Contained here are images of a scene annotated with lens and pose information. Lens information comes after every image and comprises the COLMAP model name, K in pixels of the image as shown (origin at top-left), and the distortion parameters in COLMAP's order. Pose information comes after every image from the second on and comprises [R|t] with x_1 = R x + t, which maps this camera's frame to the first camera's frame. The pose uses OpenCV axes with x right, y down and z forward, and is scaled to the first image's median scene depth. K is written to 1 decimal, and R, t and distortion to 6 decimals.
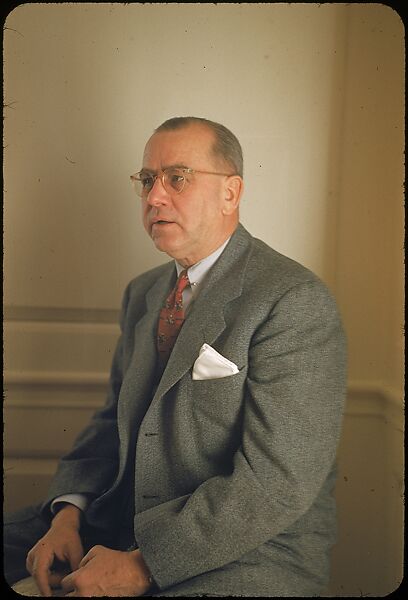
lens RADIAL K [[868.1, 0, 222.7], [0, 868.1, 298.0], [0, 0, 1]] dist [0.015252, 0.029857]
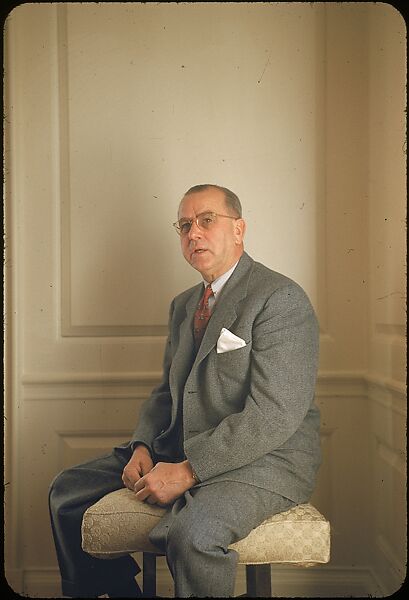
lens RADIAL K [[979.3, 0, 194.7], [0, 979.3, 305.9], [0, 0, 1]] dist [0.320119, -1.751705]
pose [[0.995021, -0.051961, -0.085050, 0.078548], [0.045592, 0.996127, -0.075185, 0.140611], [0.088627, 0.070933, 0.993536, -0.737669]]
